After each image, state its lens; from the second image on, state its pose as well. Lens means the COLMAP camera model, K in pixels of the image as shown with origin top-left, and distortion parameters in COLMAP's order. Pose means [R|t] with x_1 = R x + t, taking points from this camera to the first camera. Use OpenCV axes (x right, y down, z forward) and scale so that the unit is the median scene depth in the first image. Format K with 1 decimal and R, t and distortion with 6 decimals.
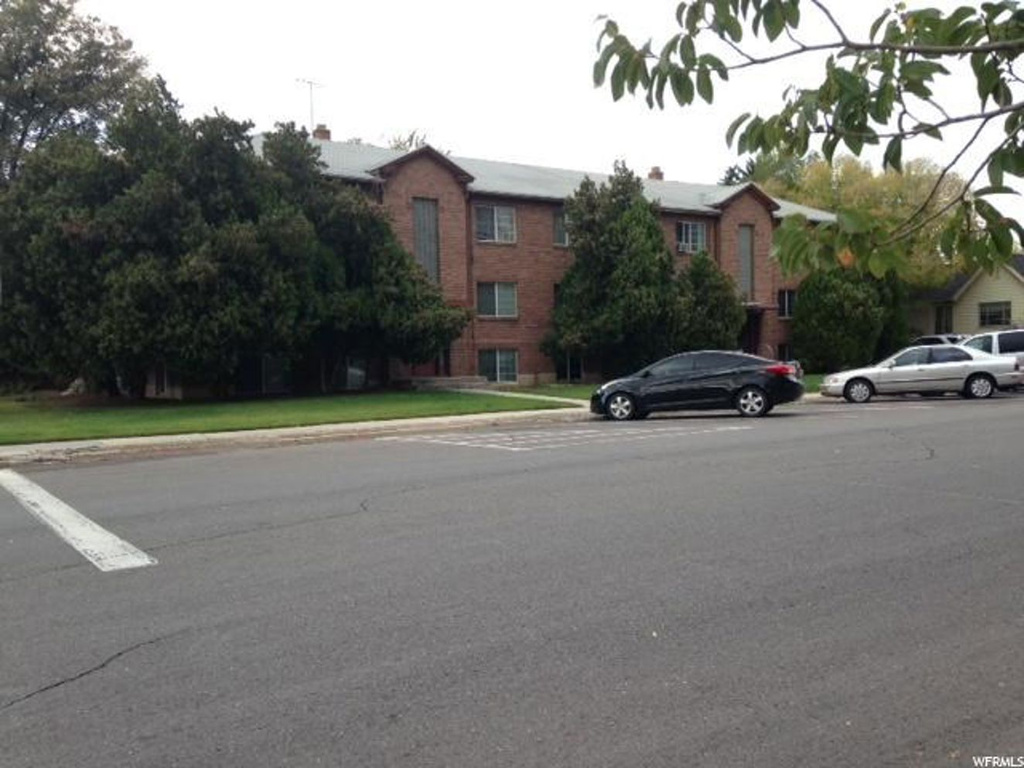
lens RADIAL K [[894.4, 0, 512.0], [0, 894.4, 384.0], [0, 0, 1]] dist [0.131137, -0.217799]
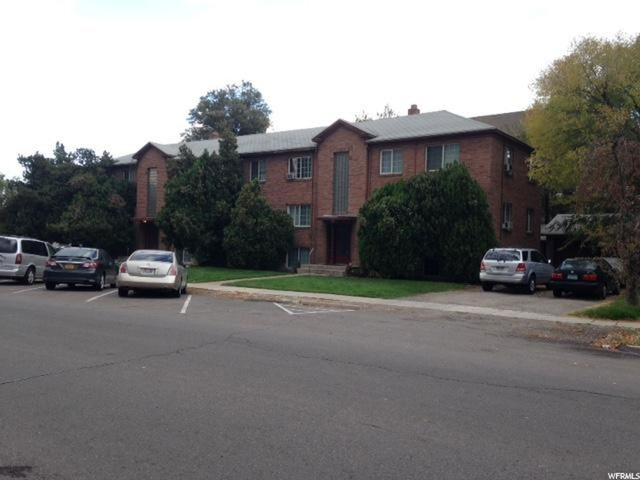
lens RADIAL K [[559.0, 0, 320.0], [0, 559.0, 240.0], [0, 0, 1]] dist [0.131137, -0.217799]
pose [[0.377644, 0.023064, -0.925663, 0.946346], [-0.063810, 0.997961, -0.001168, -0.051800], [0.923749, 0.059507, 0.378346, 0.675541]]
